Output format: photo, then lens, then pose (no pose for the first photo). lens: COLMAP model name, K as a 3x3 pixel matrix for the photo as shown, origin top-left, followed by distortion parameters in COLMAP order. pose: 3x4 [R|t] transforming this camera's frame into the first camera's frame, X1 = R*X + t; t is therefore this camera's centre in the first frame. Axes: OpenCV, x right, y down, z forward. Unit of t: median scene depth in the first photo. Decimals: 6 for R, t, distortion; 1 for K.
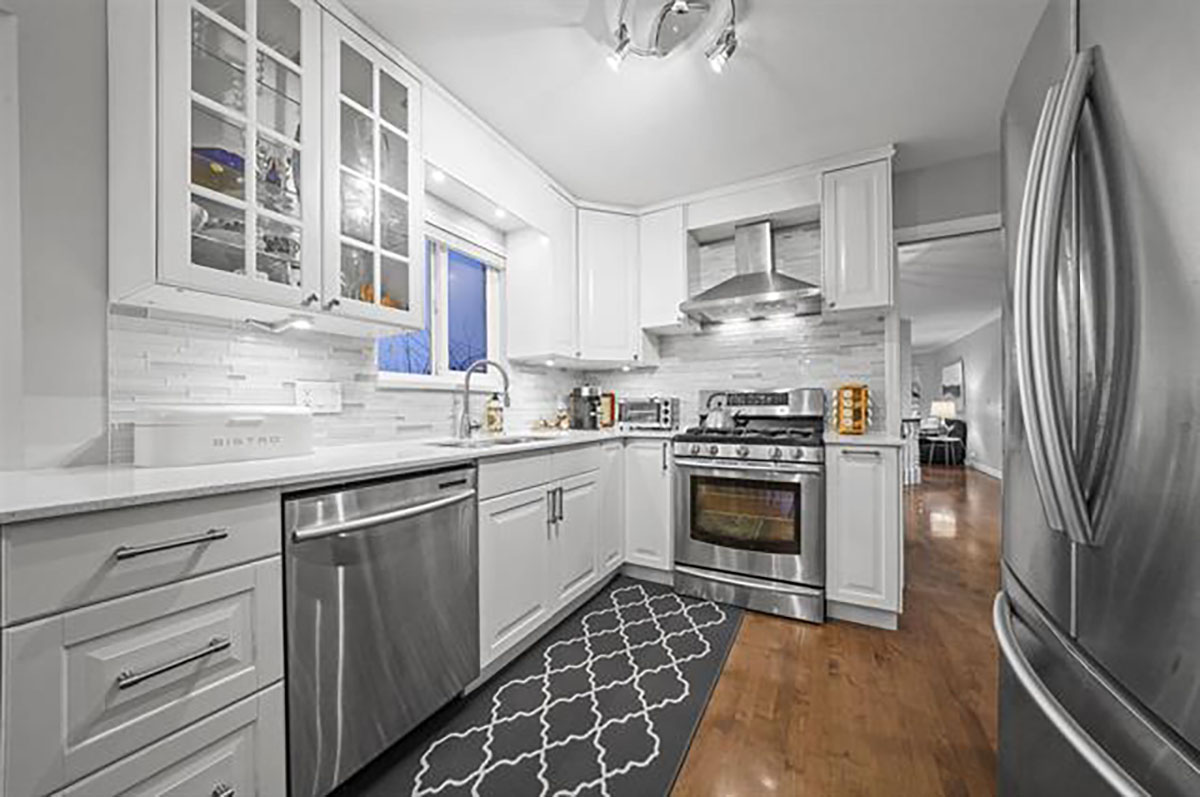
lens RADIAL K [[415.4, 0, 605.4], [0, 415.4, 406.5], [0, 0, 1]] dist [-0.001185, -0.000034]
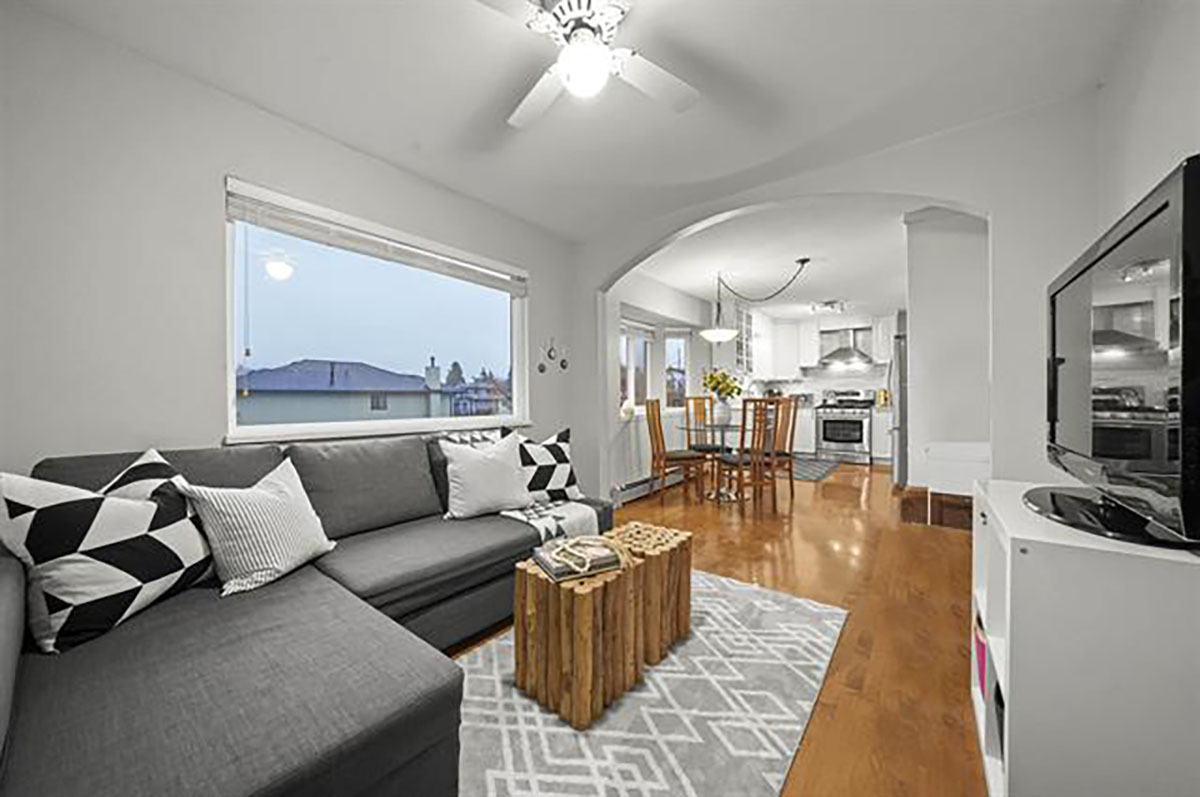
lens RADIAL K [[415.4, 0, 592.9], [0, 415.4, 401.4], [0, 0, 1]] dist [-0.001185, -0.000034]
pose [[0.981620, 0.002159, -0.190834, -0.666498], [-0.001047, 0.999982, 0.005925, 0.015565], [0.190843, -0.005617, 0.981604, -1.761934]]
